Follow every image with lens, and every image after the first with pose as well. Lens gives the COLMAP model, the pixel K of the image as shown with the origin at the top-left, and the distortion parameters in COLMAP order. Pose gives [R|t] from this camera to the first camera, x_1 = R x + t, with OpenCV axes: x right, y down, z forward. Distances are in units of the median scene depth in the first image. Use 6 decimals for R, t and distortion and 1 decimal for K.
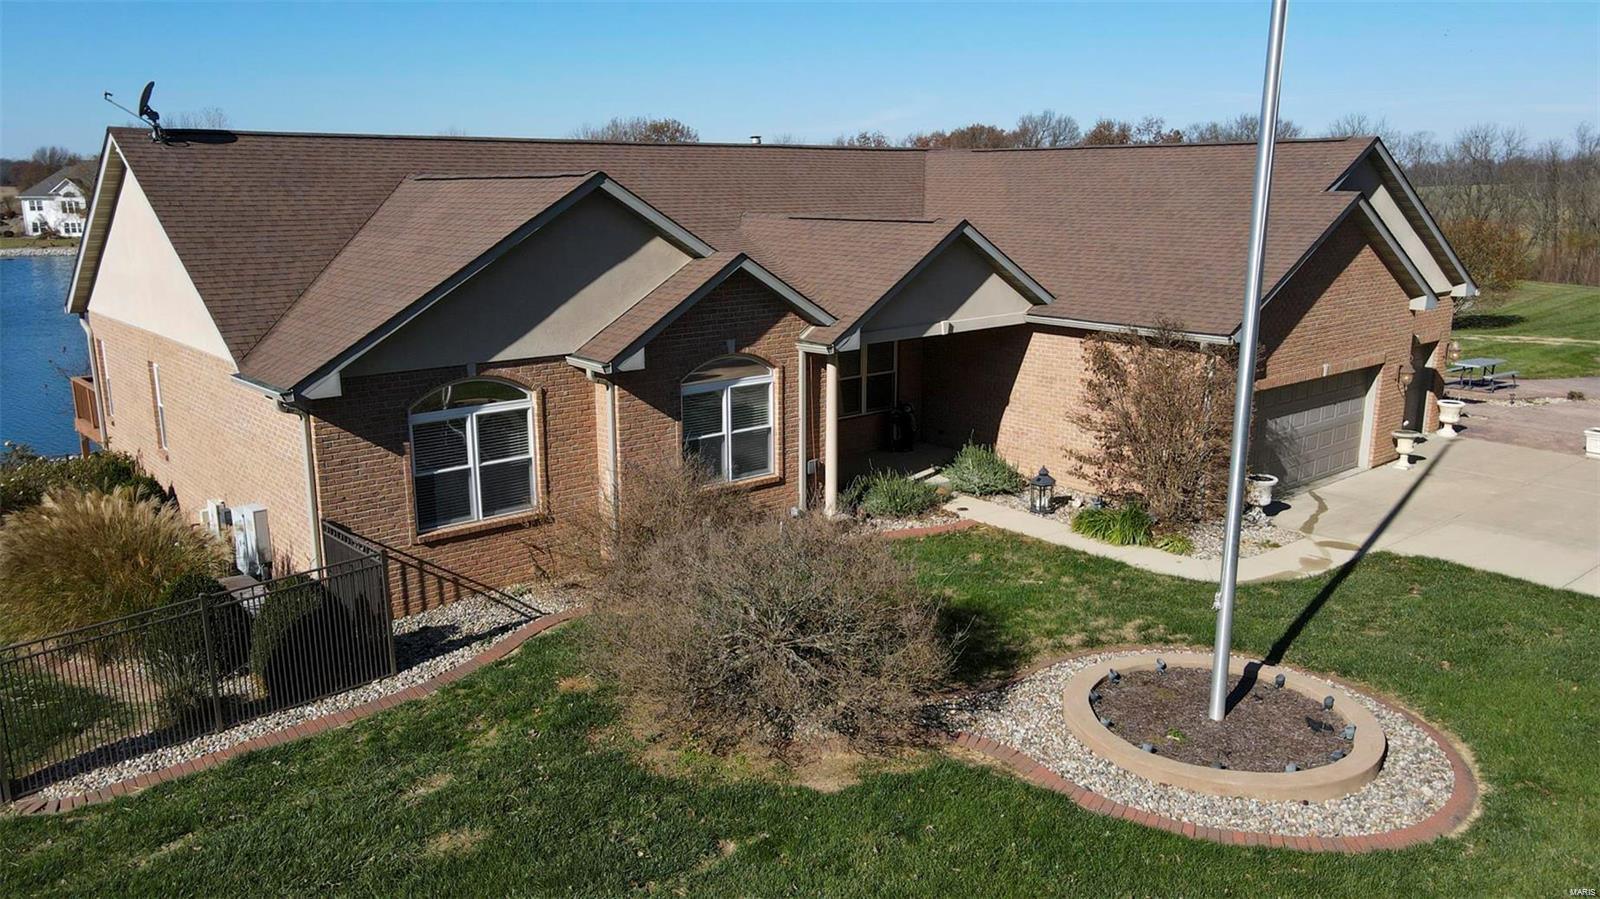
lens RADIAL K [[1173.3, 0, 797.2], [0, 1173.3, 445.8], [0, 0, 1]] dist [0.000980, 0.026392]
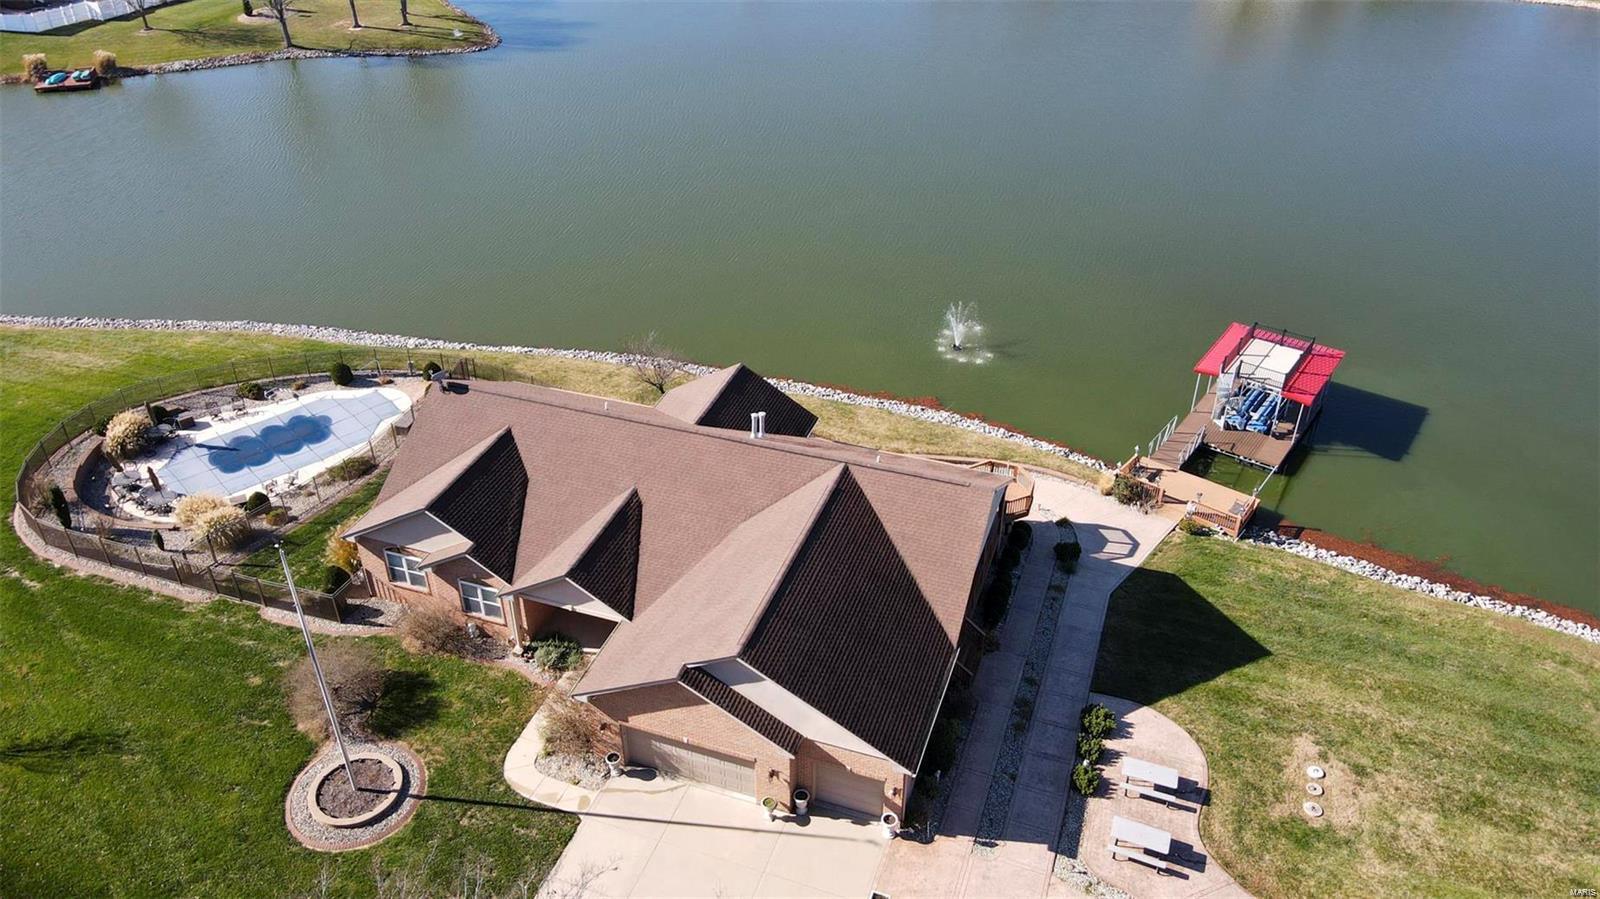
lens RADIAL K [[1173.3, 0, 803.7], [0, 1173.3, 449.6], [0, 0, 1]] dist [0.000980, 0.026392]
pose [[0.490692, 0.485666, -0.723429, 1.946992], [-0.185165, 0.869414, 0.458075, -1.575107], [0.851431, -0.090820, 0.516543, 0.302088]]
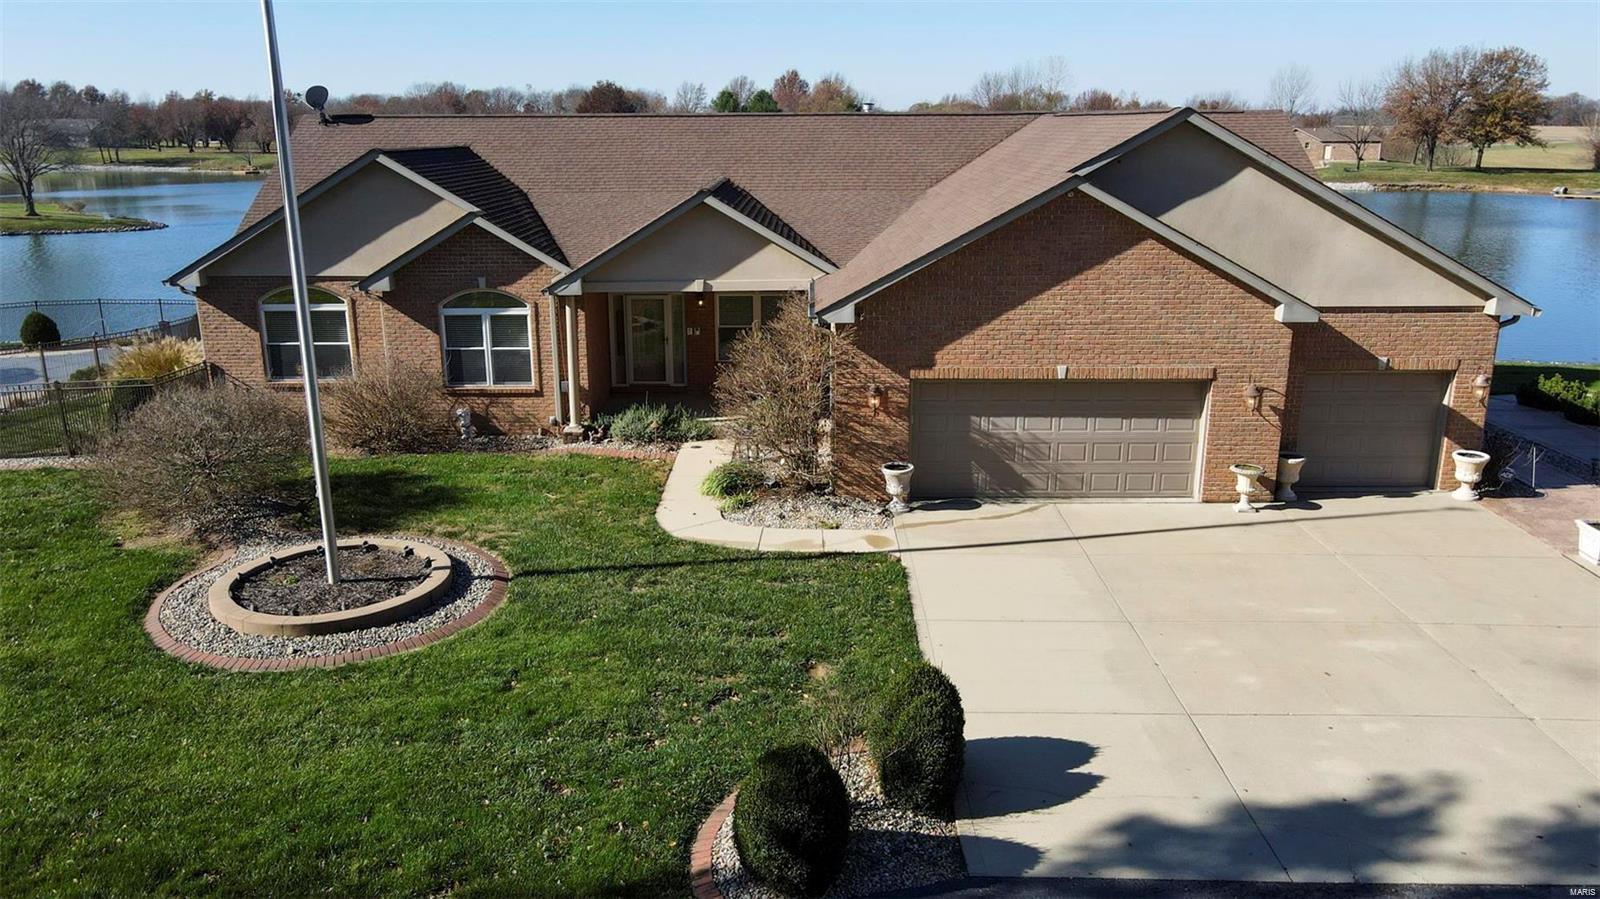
lens RADIAL K [[1173.3, 0, 798.2], [0, 1173.3, 457.5], [0, 0, 1]] dist [0.000980, 0.026392]
pose [[0.745283, 0.180277, -0.641914, 1.052985], [-0.140855, 0.983595, 0.112699, -0.086800], [0.651700, 0.006424, 0.758449, 0.224087]]
